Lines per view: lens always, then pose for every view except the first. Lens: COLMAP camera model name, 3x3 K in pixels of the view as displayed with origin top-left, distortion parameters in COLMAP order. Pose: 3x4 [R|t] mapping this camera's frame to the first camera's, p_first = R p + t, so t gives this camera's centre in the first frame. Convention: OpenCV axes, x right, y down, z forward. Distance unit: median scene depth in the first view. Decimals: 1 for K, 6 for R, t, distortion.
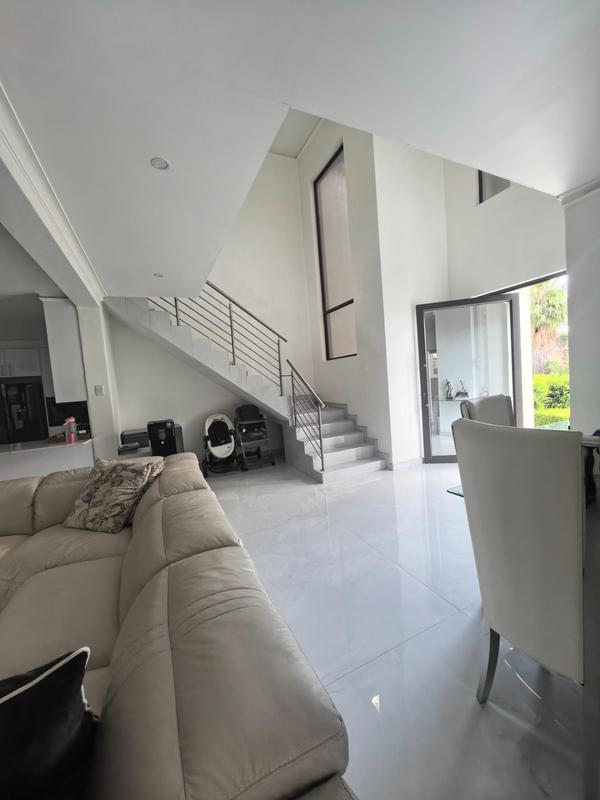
lens RADIAL K [[312.4, 0, 301.6], [0, 312.4, 400.7], [0, 0, 1]] dist [-0.010409, -0.000035]
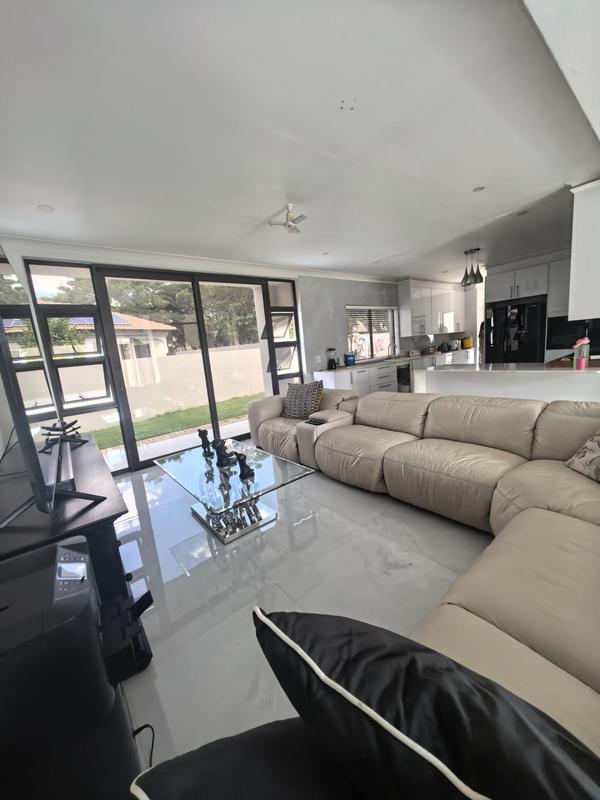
lens RADIAL K [[312.4, 0, 301.0], [0, 312.4, 401.2], [0, 0, 1]] dist [-0.010409, -0.000035]
pose [[0.250007, 0.222640, -0.942300, -0.161462], [0.007068, 0.972759, 0.231712, 0.027022], [0.968218, -0.064590, 0.241622, 0.086942]]
